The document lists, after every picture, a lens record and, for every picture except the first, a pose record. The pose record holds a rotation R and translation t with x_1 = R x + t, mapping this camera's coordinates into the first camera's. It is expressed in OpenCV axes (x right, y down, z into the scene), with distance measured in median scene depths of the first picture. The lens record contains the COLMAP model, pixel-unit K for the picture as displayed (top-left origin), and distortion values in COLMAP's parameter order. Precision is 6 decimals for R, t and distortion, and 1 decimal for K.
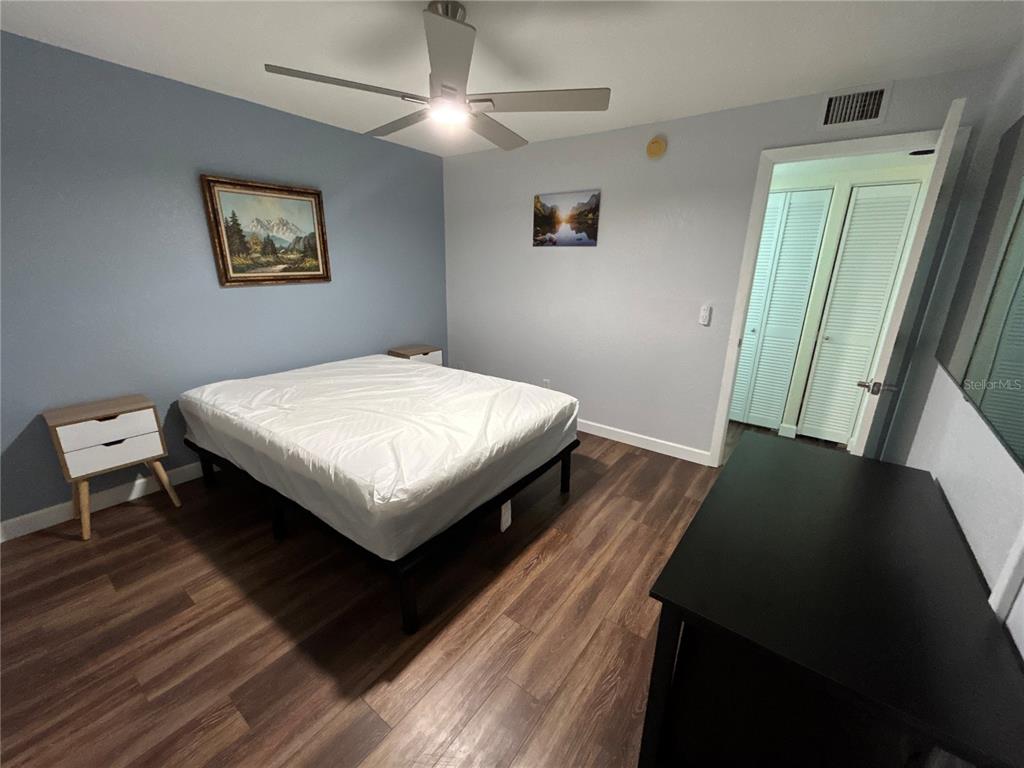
lens RADIAL K [[411.4, 0, 513.4], [0, 411.4, 381.4], [0, 0, 1]] dist [-0.000055, 0.000441]
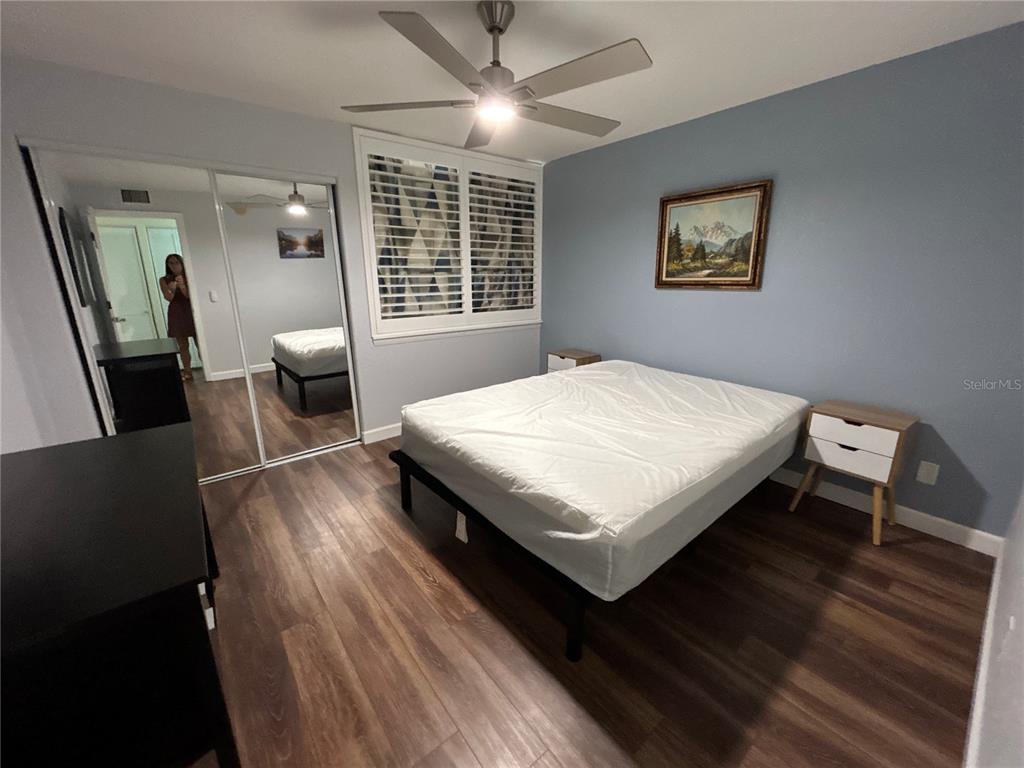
lens RADIAL K [[411.4, 0, 513.4], [0, 411.4, 381.4], [0, 0, 1]] dist [-0.000055, 0.000441]
pose [[-0.242858, 0.229701, -0.942474, 0.526467], [-0.278643, 0.914099, 0.294587, -0.195986], [0.929181, 0.334157, -0.157992, 0.796119]]
